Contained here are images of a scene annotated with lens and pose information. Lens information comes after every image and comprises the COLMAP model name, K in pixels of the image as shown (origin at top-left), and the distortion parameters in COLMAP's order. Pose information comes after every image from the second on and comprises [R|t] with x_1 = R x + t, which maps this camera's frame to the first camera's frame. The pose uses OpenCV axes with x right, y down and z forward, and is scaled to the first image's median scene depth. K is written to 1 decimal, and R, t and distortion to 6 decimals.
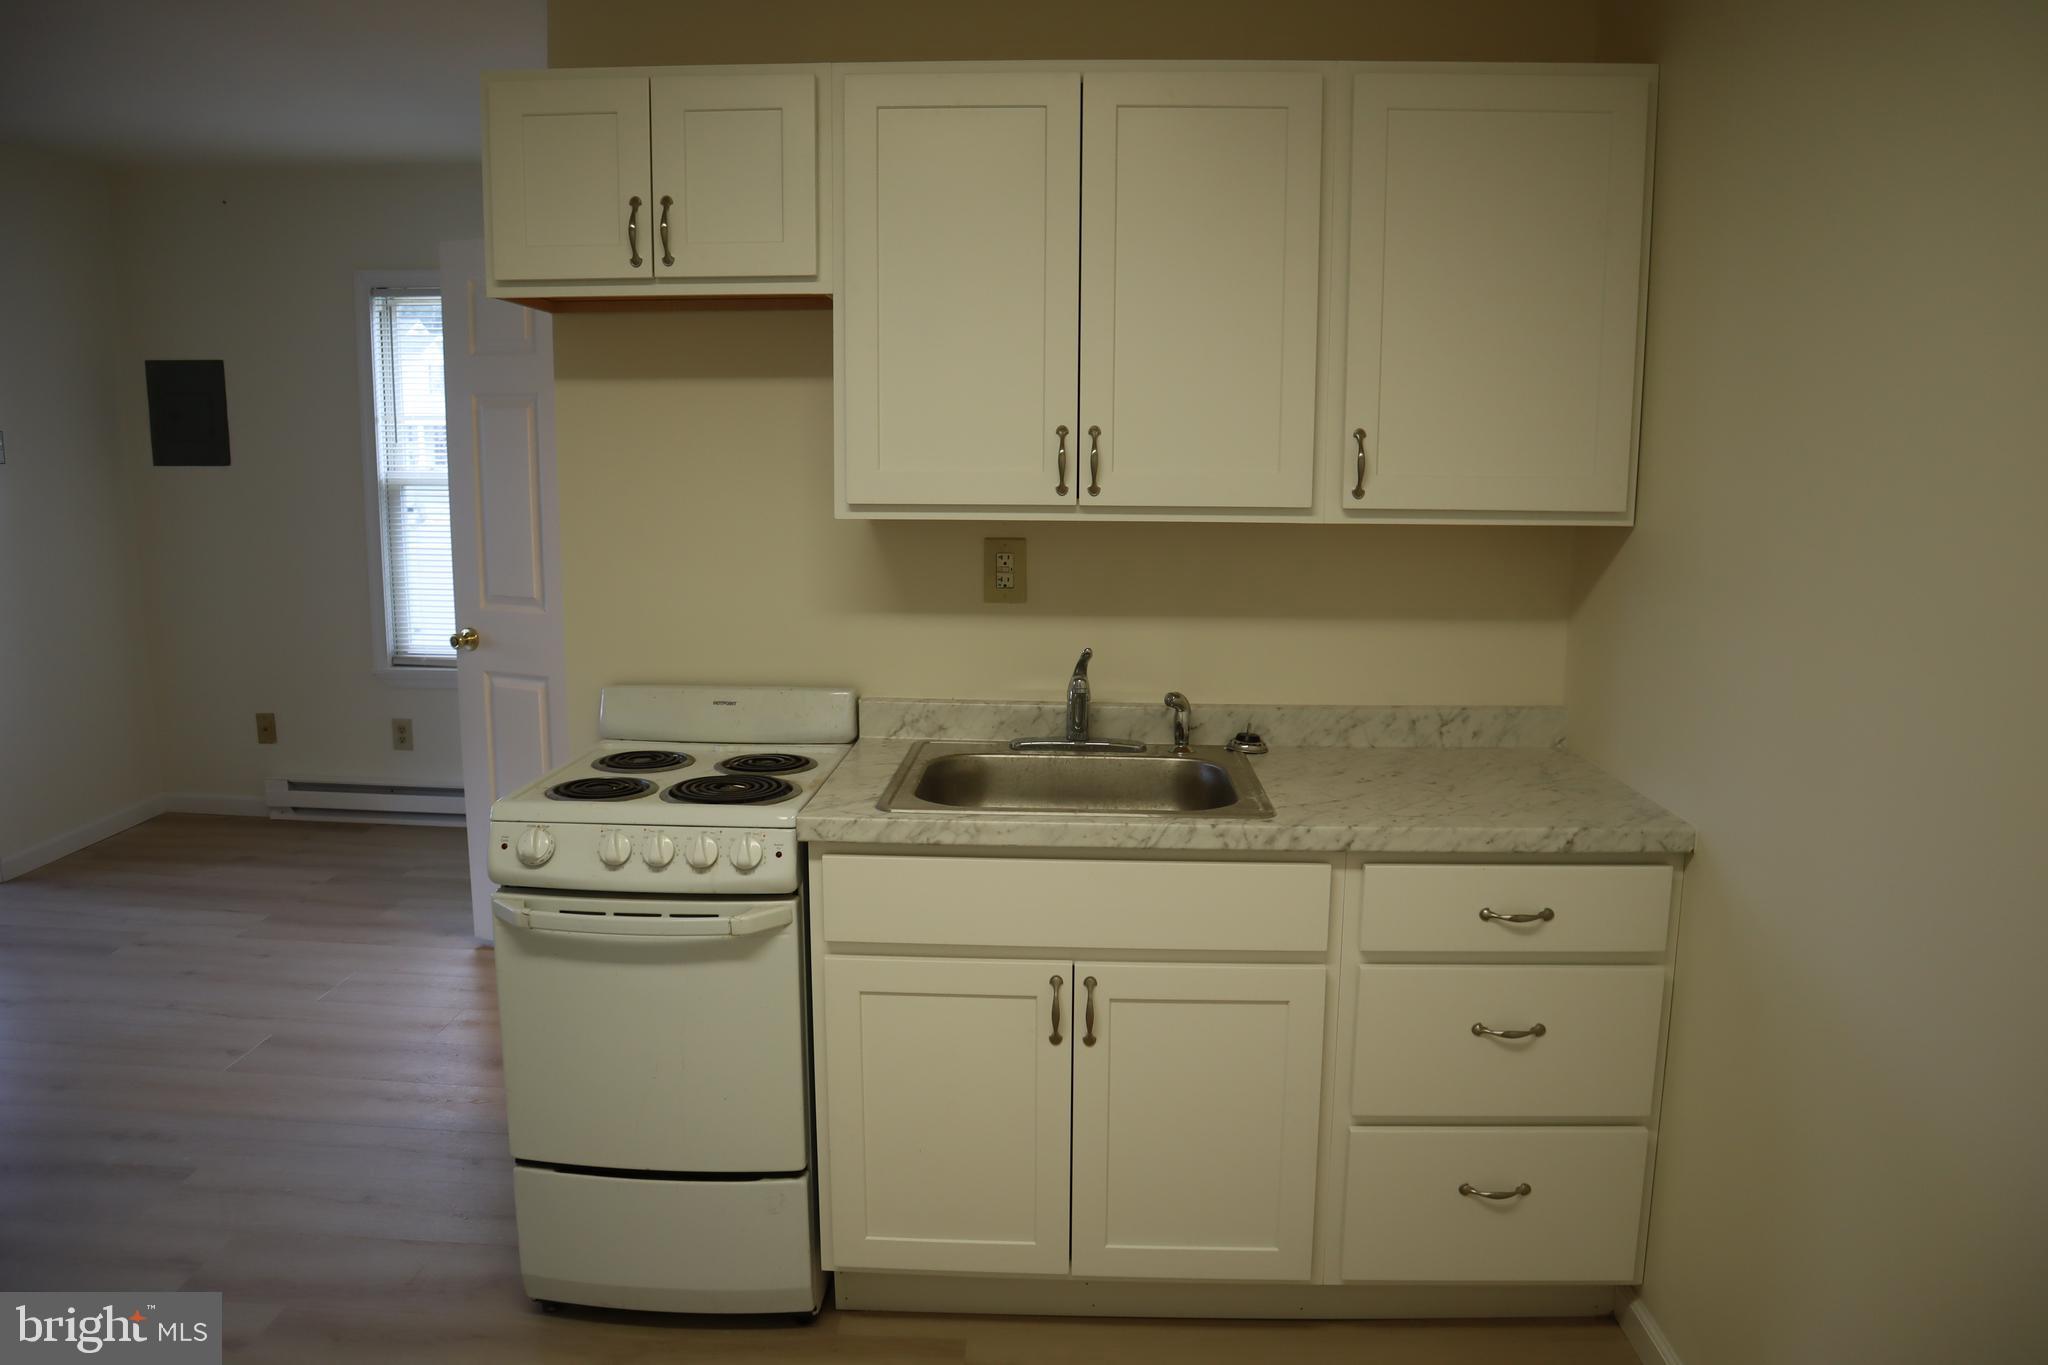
lens RADIAL K [[1416.8, 0, 994.5], [0, 1416.8, 655.0], [0, 0, 1]] dist [-0.118402, 0.085002]
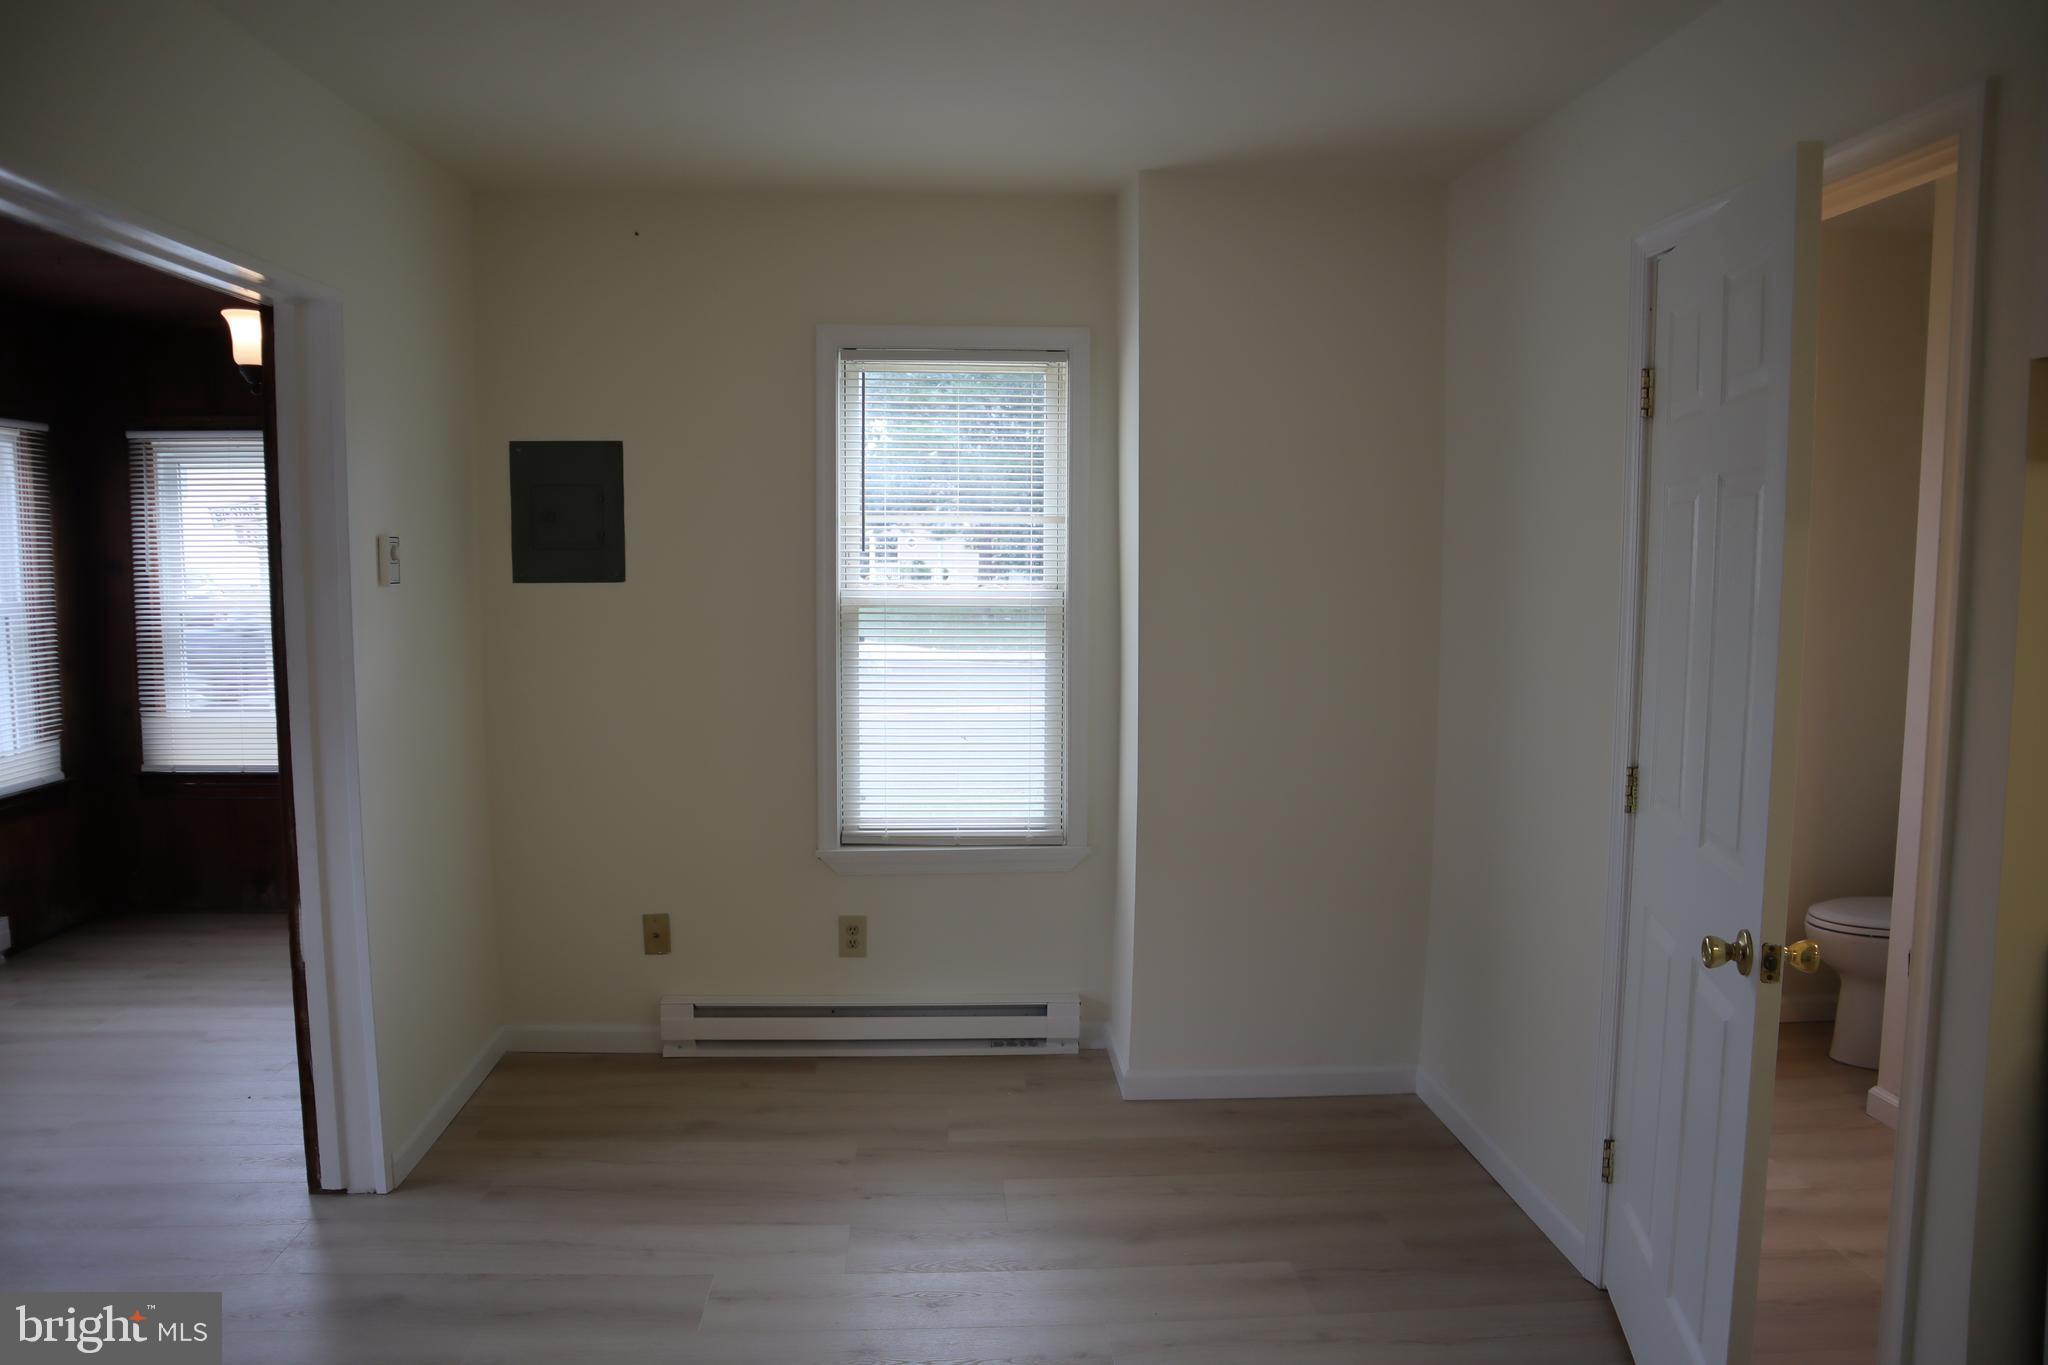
lens RADIAL K [[1416.8, 0, 994.5], [0, 1416.8, 655.0], [0, 0, 1]] dist [-0.118402, 0.085002]
pose [[0.993963, -0.015365, 0.108631, -0.948356], [0.022988, 0.997333, -0.069271, -0.088929], [-0.107277, 0.071350, 0.991666, 0.494717]]
